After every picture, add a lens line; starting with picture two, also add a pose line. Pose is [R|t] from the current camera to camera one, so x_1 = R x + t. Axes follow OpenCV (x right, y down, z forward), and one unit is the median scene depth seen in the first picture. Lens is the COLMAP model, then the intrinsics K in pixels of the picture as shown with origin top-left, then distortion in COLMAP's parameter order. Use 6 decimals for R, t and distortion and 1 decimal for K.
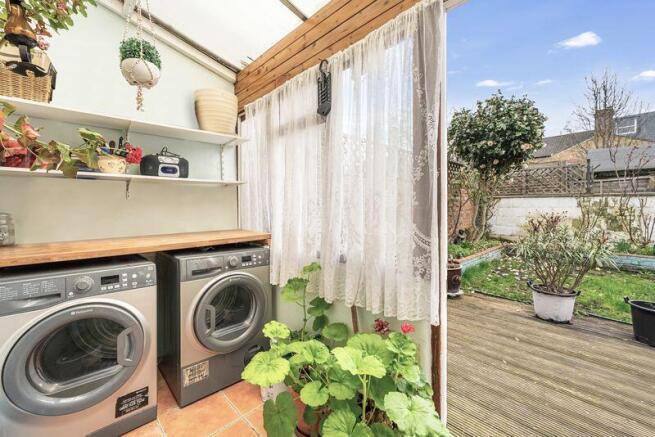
lens RADIAL K [[267.2, 0, 329.2], [0, 267.2, 214.0], [0, 0, 1]] dist [0.002737, 0.000396]
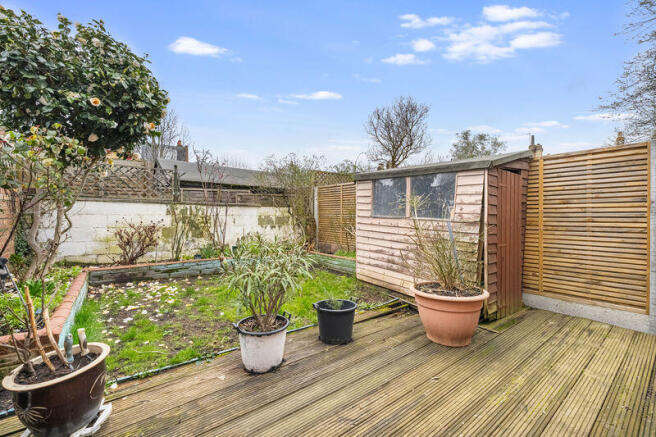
lens RADIAL K [[267.6, 0, 329.6], [0, 267.6, 216.7], [0, 0, 1]] dist [0.002737, 0.000396]
pose [[0.092433, 0.006830, 0.995695, 0.062214], [0.020971, 0.999741, -0.008805, 0.000903], [-0.995498, 0.021694, 0.092266, 0.379811]]
